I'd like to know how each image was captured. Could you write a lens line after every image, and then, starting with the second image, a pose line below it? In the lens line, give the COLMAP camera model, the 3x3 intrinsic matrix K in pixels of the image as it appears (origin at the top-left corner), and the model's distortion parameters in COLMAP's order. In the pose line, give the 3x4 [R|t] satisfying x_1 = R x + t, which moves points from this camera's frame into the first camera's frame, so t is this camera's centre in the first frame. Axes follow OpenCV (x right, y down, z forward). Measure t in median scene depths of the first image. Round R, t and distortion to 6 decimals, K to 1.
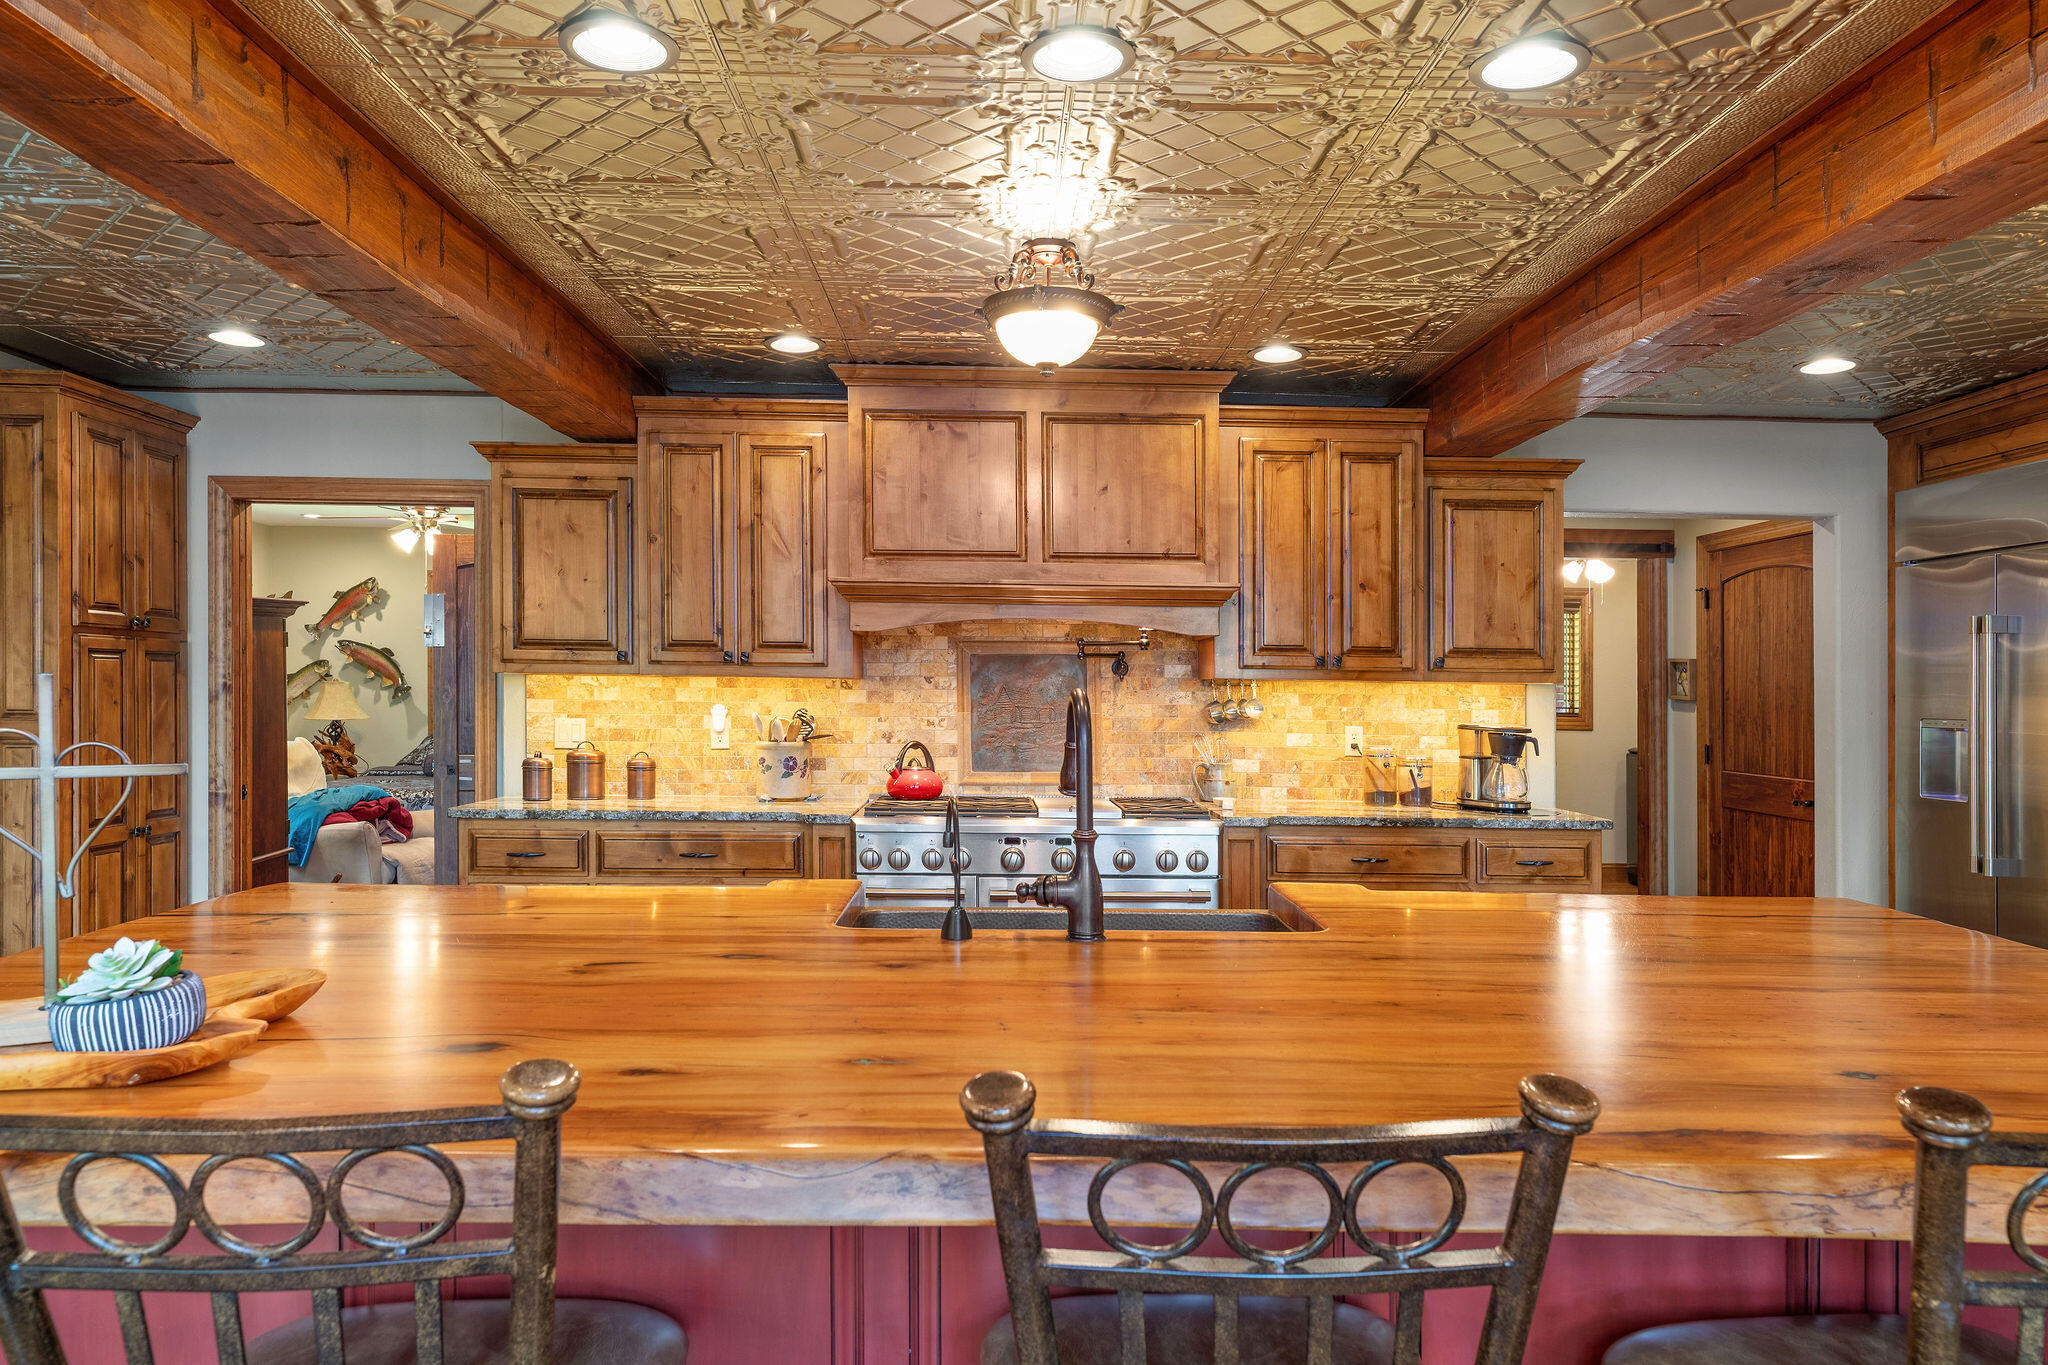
lens RADIAL K [[1375.3, 0, 1027.6], [0, 1375.3, 675.3], [0, 0, 1]] dist [-0.002311, 0.001457]
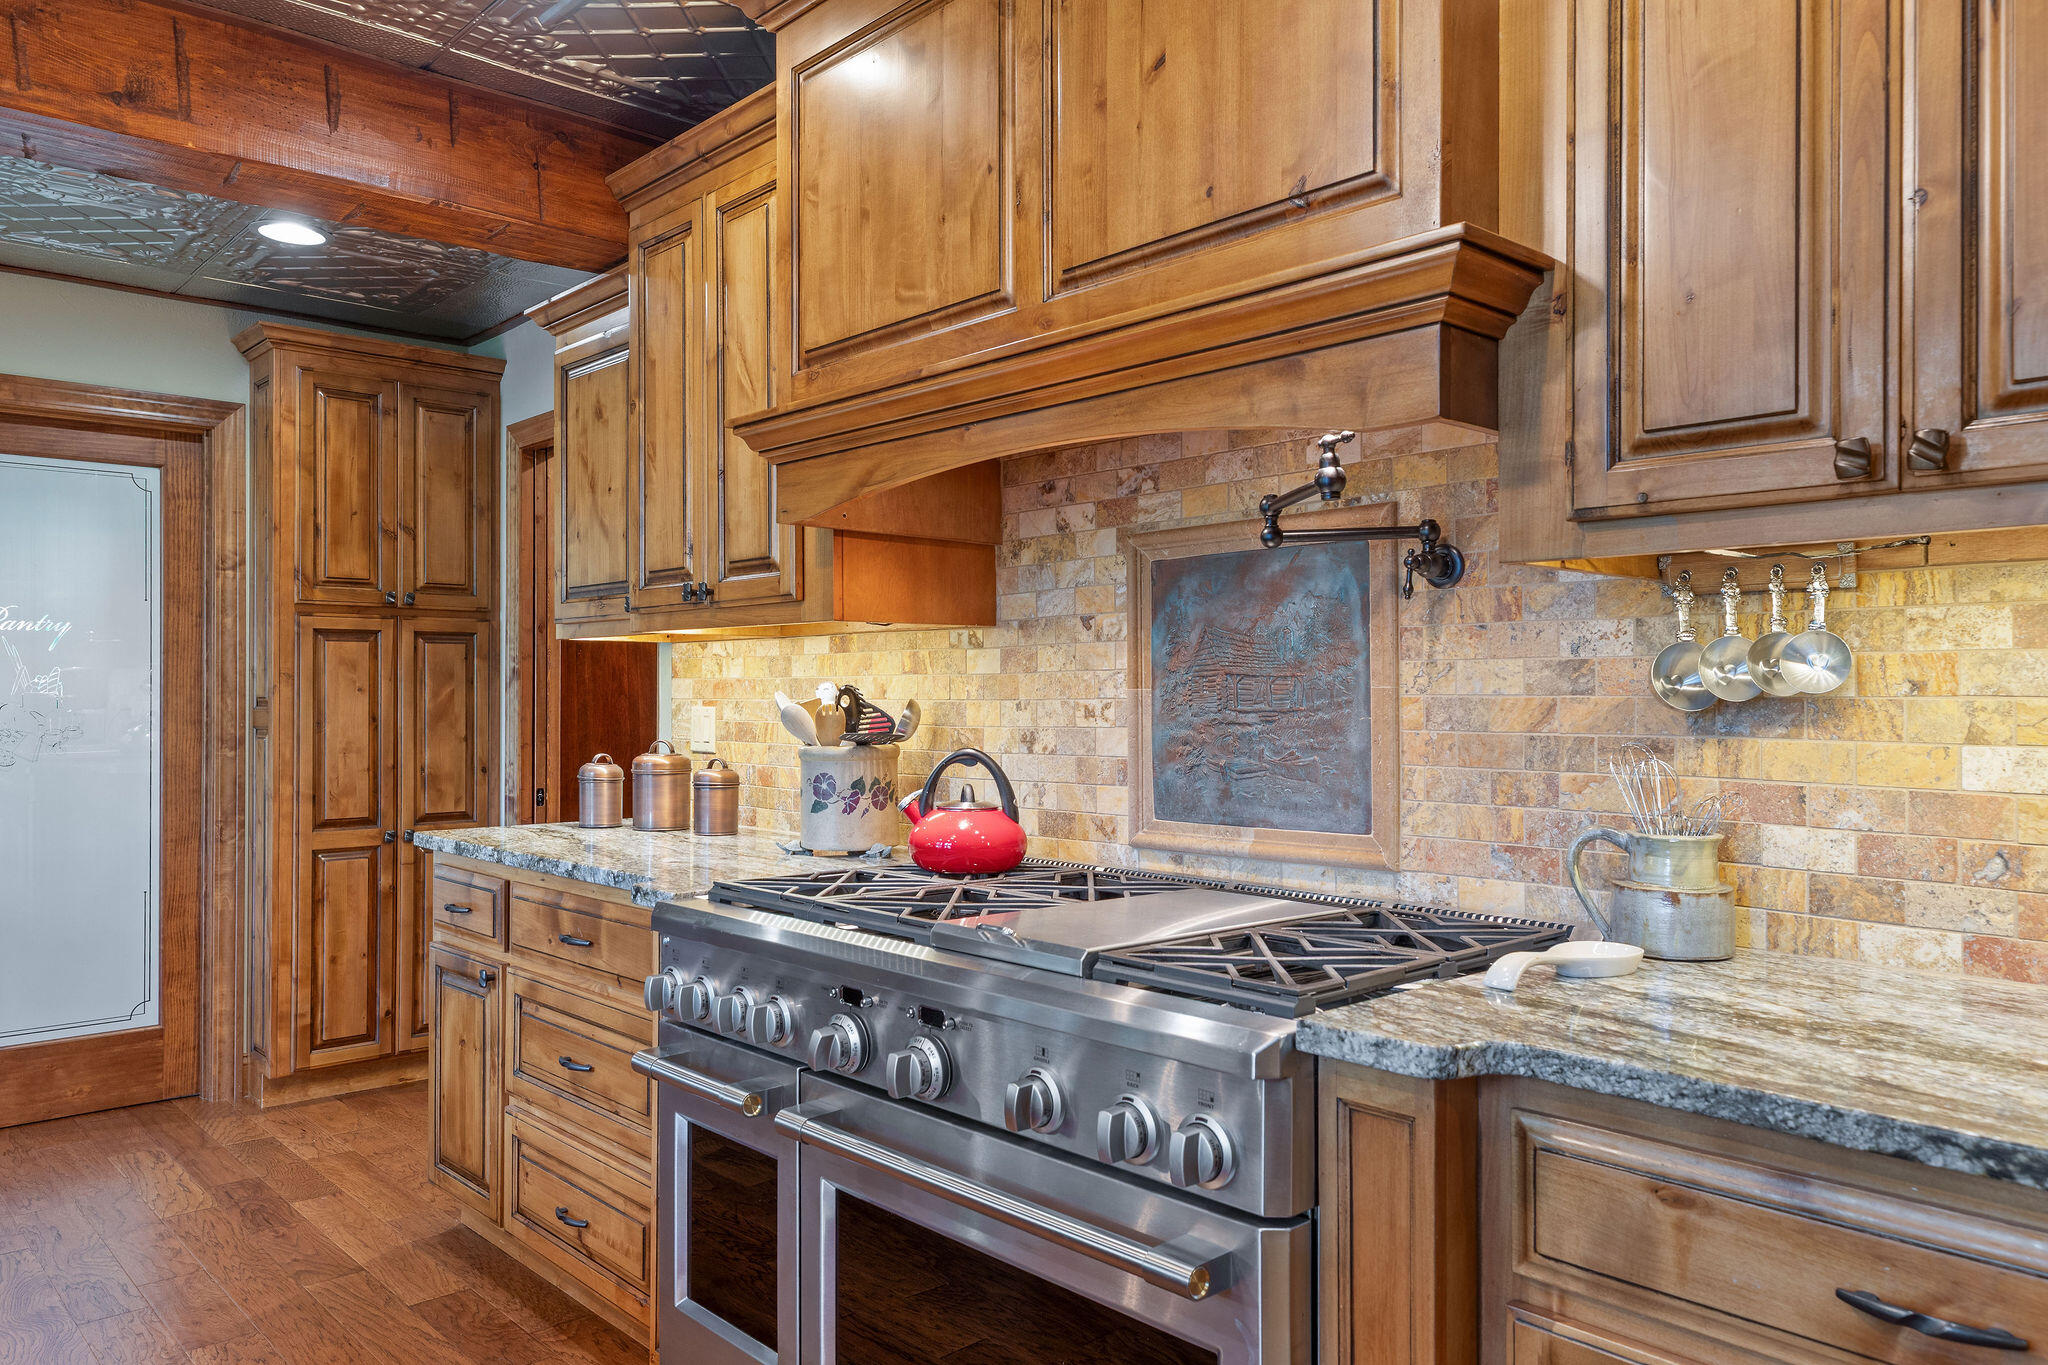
lens RADIAL K [[1427.7, 0, 1026.9], [0, 1427.7, 682.3], [0, 0, 1]] dist [0.011967, 0.002707]
pose [[0.654893, -0.018627, -0.755492, 0.303997], [0.015873, 0.999815, -0.010892, 0.030764], [0.755555, -0.004859, 0.655067, 0.693138]]
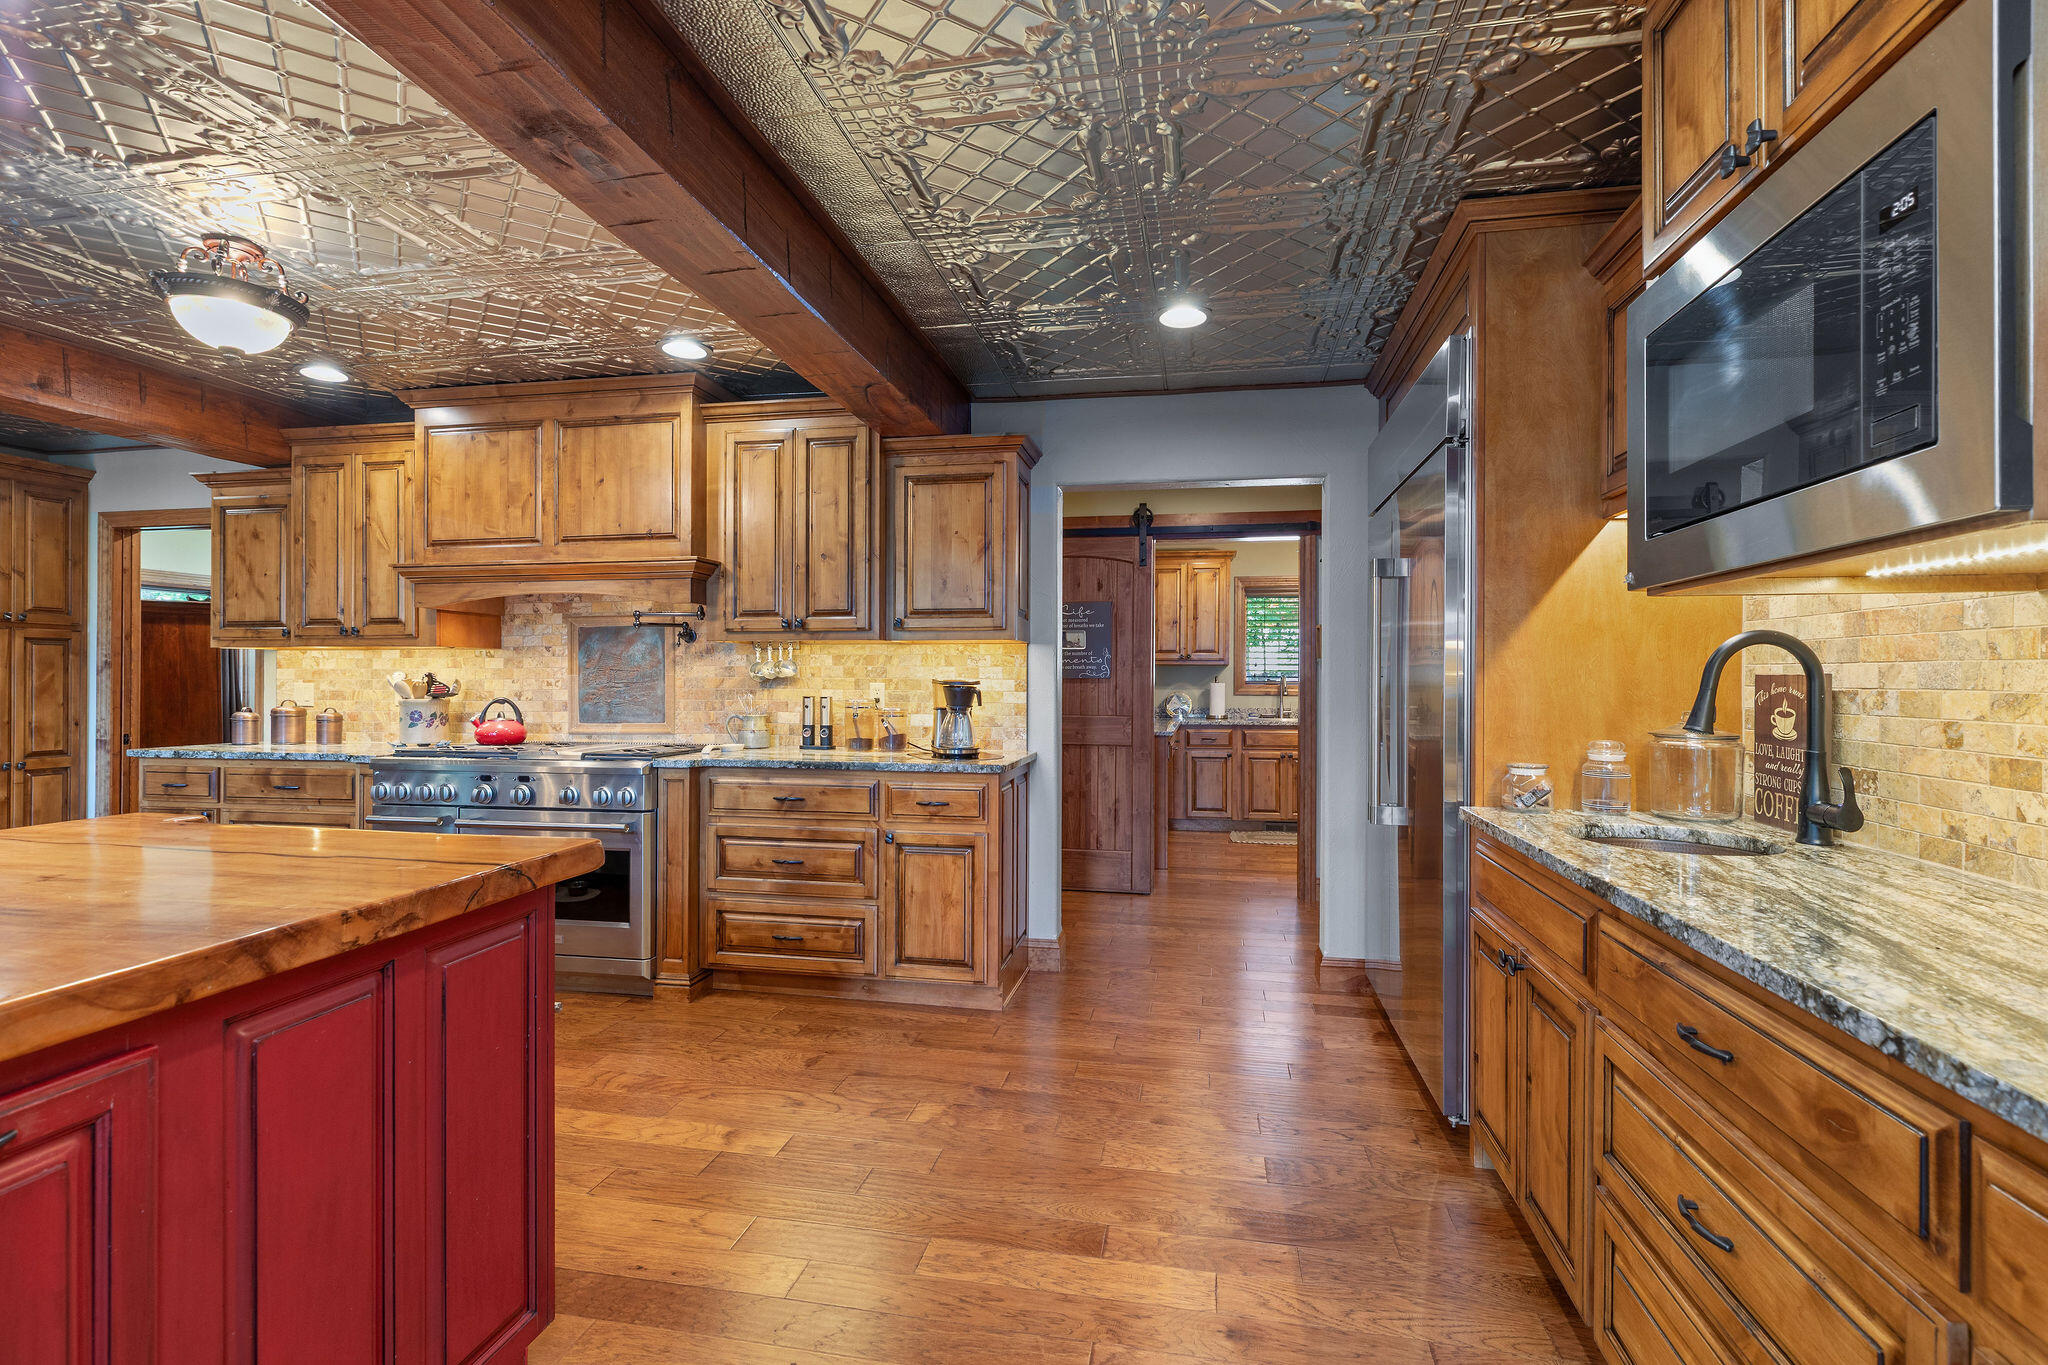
lens RADIAL K [[945.4, 0, 1045.5], [0, 945.4, 672.2], [0, 0, 1]] dist [-0.011764, 0.003571]
pose [[0.979627, -0.013237, -0.200390, 0.563314], [0.013413, 0.999910, -0.000481, 0.032233], [0.200378, -0.002216, 0.979716, 0.273086]]
